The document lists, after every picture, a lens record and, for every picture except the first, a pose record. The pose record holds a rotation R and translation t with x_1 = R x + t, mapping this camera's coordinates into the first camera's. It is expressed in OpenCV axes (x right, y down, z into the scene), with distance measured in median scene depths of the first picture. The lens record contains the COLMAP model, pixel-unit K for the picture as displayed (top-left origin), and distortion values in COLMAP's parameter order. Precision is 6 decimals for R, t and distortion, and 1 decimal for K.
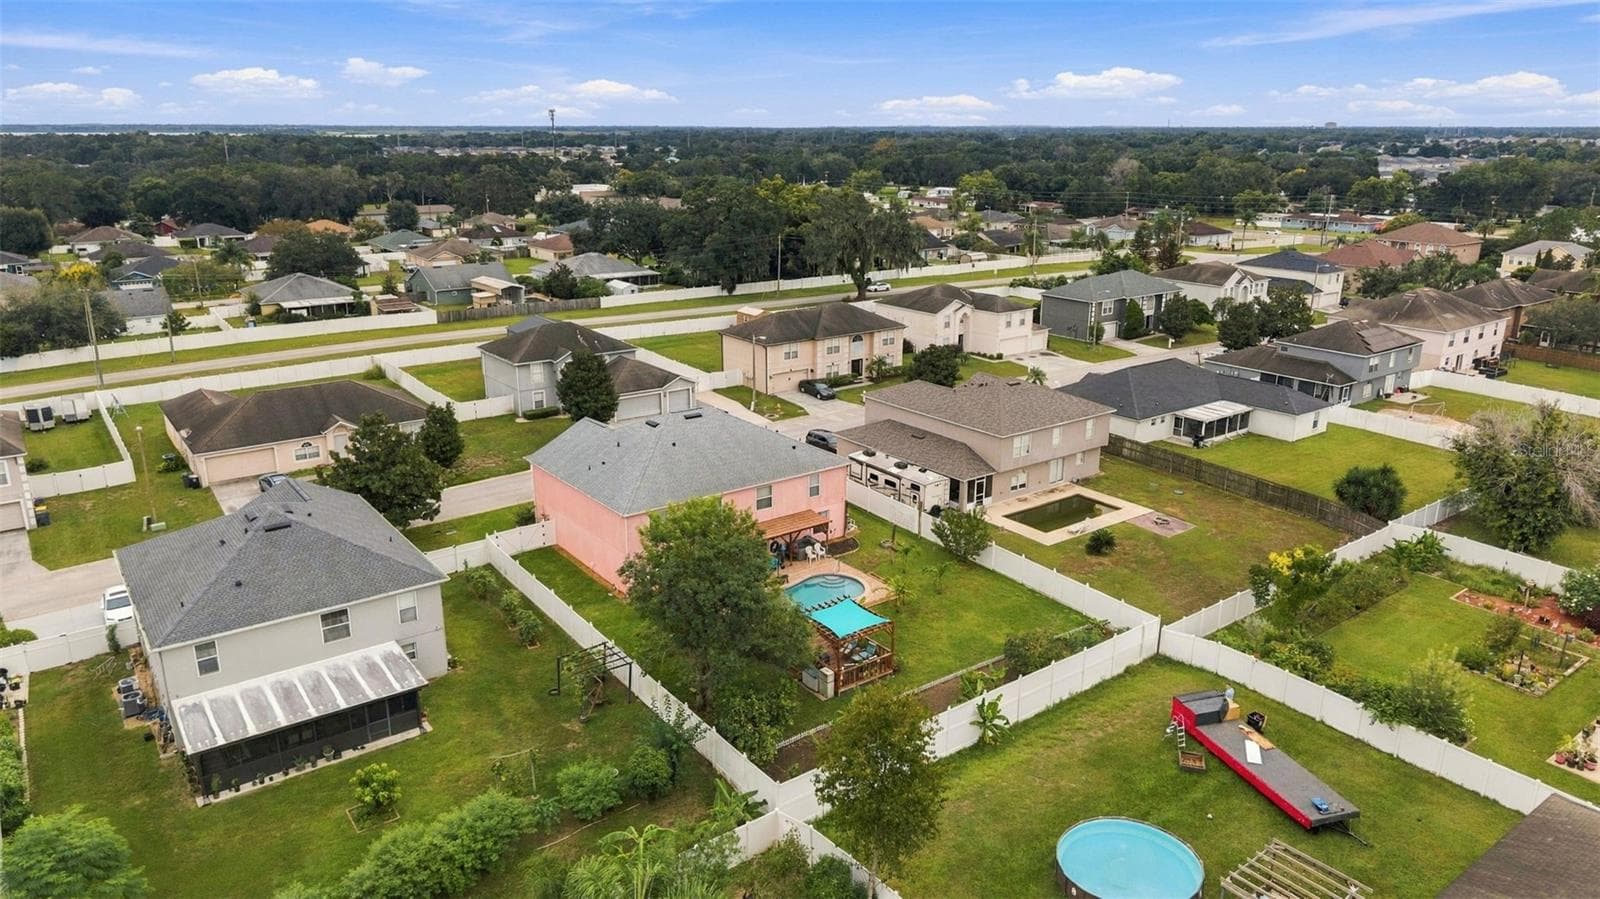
lens RADIAL K [[1066.3, 0, 770.9], [0, 1066.3, 447.4], [0, 0, 1]] dist [0.004730, 0.000274]
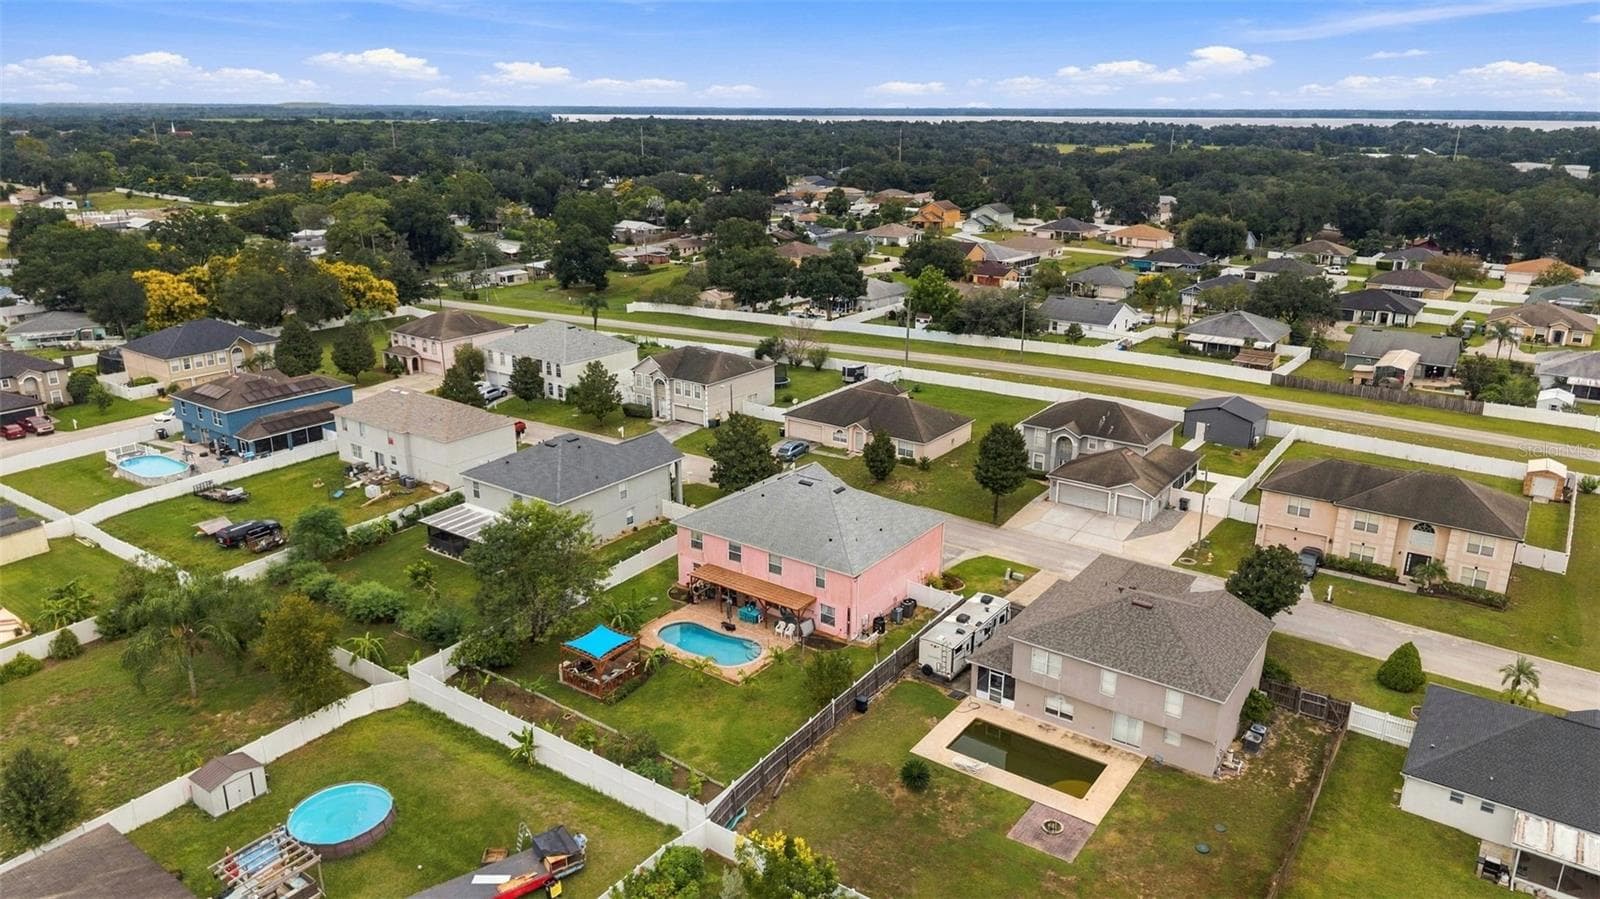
lens RADIAL K [[1066.3, 0, 770.9], [0, 1066.3, 447.4], [0, 0, 1]] dist [0.004730, 0.000274]
pose [[0.295649, 0.284267, -0.912022, 0.861658], [-0.274085, 0.939803, 0.204076, -0.261160], [0.915133, 0.189636, 0.355766, 0.489786]]
